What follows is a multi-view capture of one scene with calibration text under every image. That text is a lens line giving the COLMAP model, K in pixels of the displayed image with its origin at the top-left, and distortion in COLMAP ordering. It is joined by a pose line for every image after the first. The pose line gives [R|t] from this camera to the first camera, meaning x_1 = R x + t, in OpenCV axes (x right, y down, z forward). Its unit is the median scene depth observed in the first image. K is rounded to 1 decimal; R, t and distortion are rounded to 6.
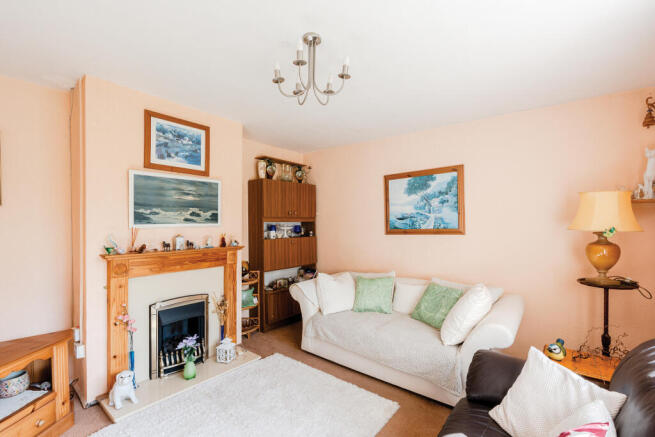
lens RADIAL K [[301.6, 0, 327.6], [0, 301.6, 228.1], [0, 0, 1]] dist [-0.000018, 0.000229]
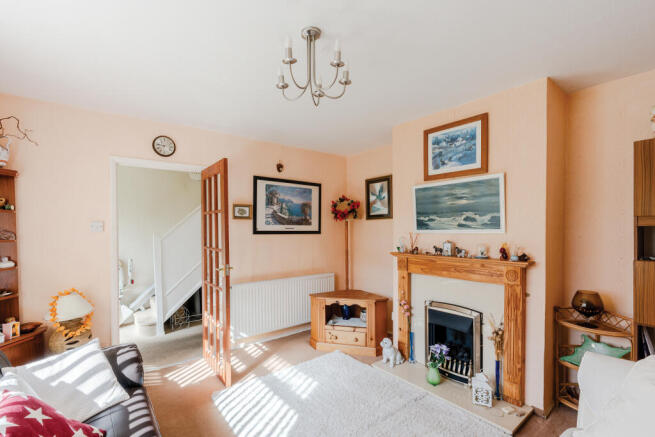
lens RADIAL K [[301.6, 0, 327.6], [0, 301.6, 228.1], [0, 0, 1]] dist [-0.000018, 0.000229]
pose [[-0.211749, 0.000424, -0.977324, 0.524043], [-0.010441, 0.999942, 0.002696, -0.016443], [0.977268, 0.010775, -0.211732, 0.769977]]
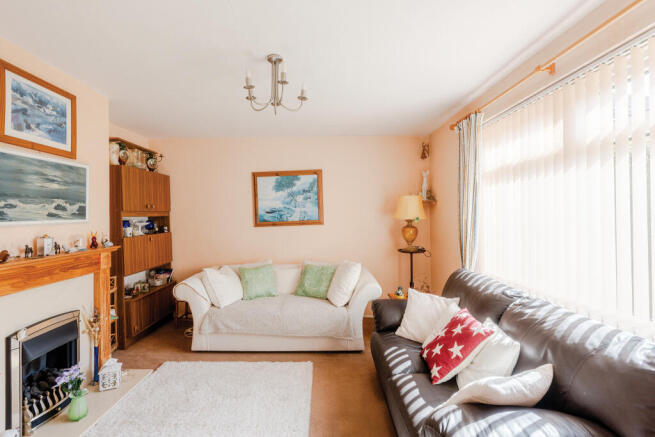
lens RADIAL K [[308.9, 0, 327.5], [0, 308.9, 218.5], [0, 0, 1]] dist [-0.002597, 0.000199]
pose [[0.774268, -0.016447, 0.632644, -0.406836], [0.023296, 0.999725, -0.002521, -0.000706], [-0.632429, 0.016690, 0.774439, -0.027798]]
